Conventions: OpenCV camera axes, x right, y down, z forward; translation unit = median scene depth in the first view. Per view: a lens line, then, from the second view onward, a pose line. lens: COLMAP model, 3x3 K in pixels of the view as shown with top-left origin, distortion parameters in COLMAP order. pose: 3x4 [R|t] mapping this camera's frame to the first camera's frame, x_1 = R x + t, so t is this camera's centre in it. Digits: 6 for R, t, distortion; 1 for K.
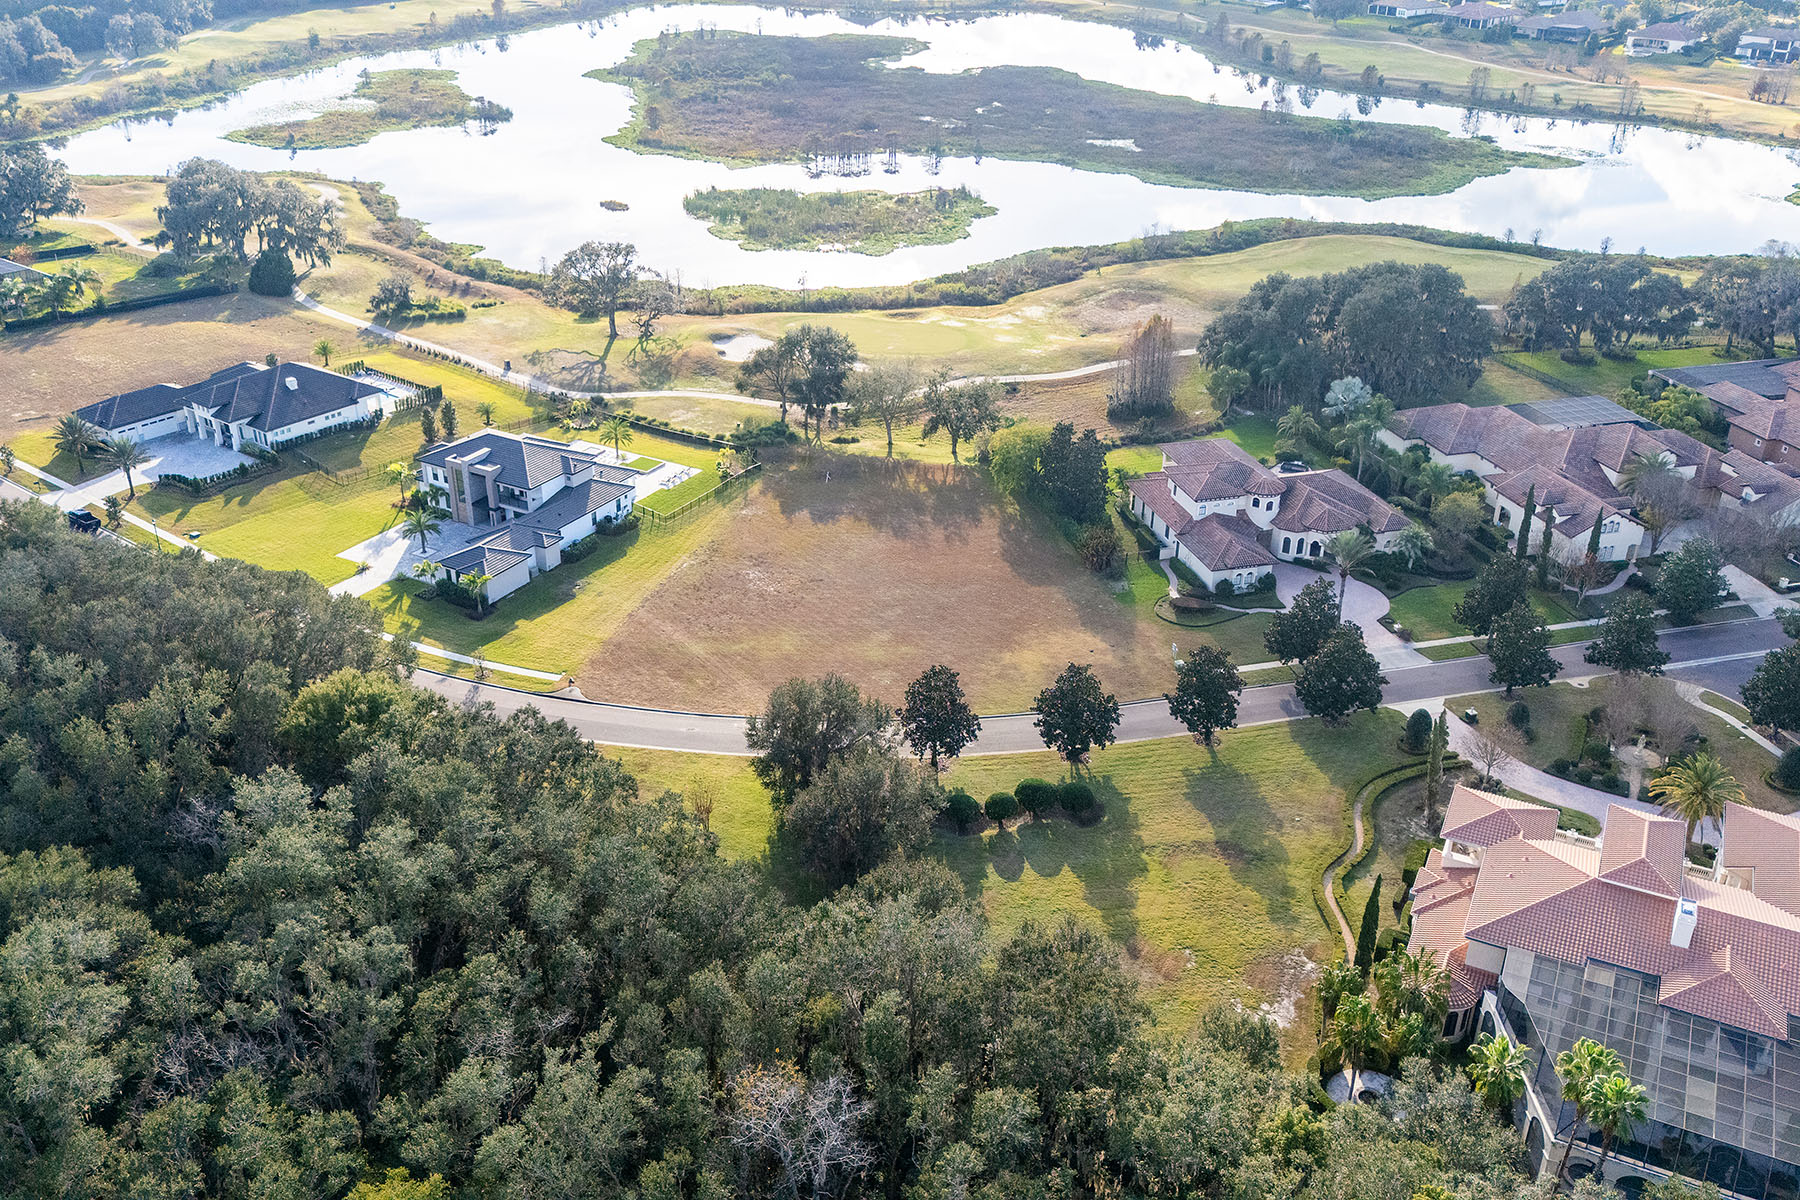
lens RADIAL K [[1562.2, 0, 914.8], [0, 1562.2, 593.6], [0, 0, 1]] dist [0.149778, -0.336143]
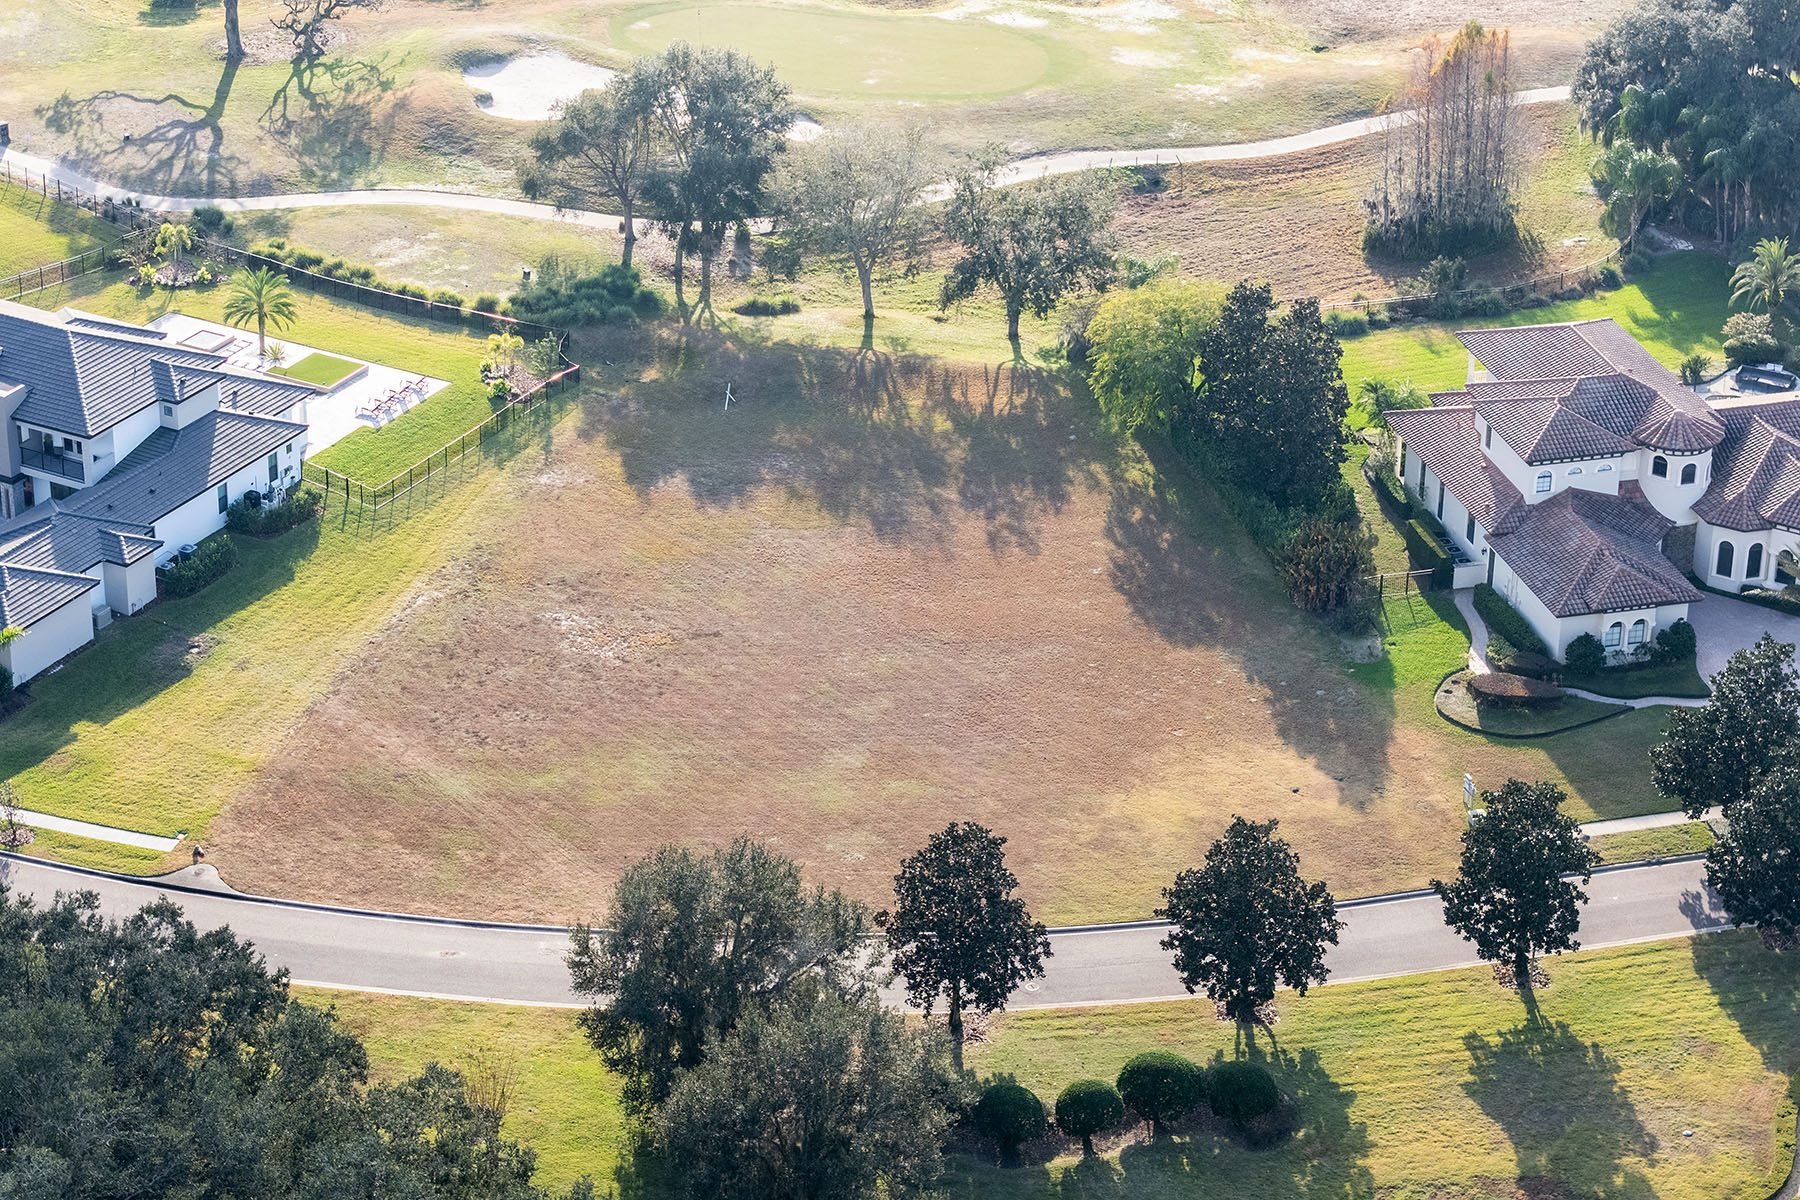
lens RADIAL K [[4063.2, 0, 877.7], [0, 4063.2, 600.0], [0, 0, 1]] dist [-0.077520, 0.818778]
pose [[0.999878, -0.000115, -0.015599, 0.005074], [0.000019, 0.999981, -0.006137, -0.009463], [0.015600, 0.006136, 0.999859, -0.160842]]
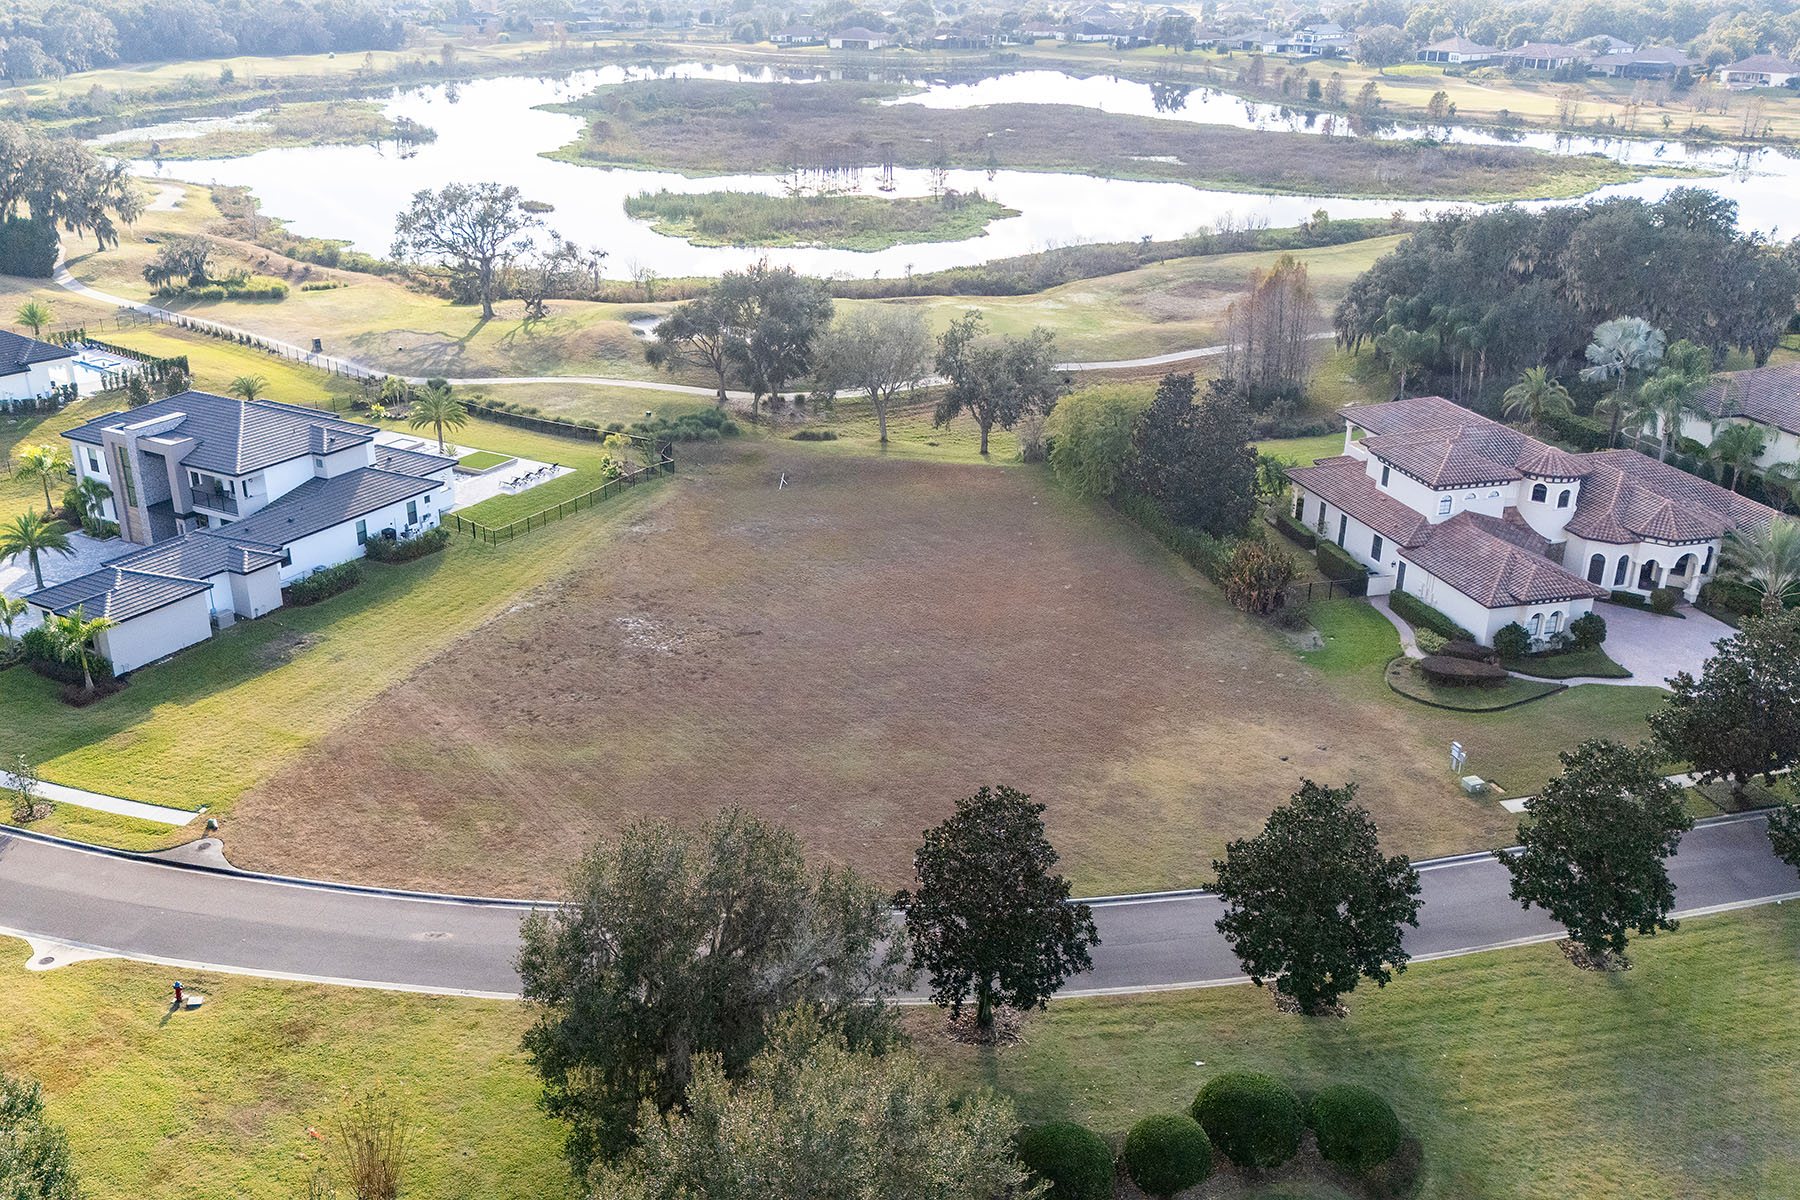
lens RADIAL K [[1739.7, 0, 947.2], [0, 1739.7, 539.3], [0, 0, 1]] dist [0.103852, -0.188843]
pose [[0.999808, -0.001621, 0.019543, -0.004338], [0.003529, 0.995182, -0.097981, 0.015652], [-0.019290, 0.098031, 0.994996, 0.321470]]
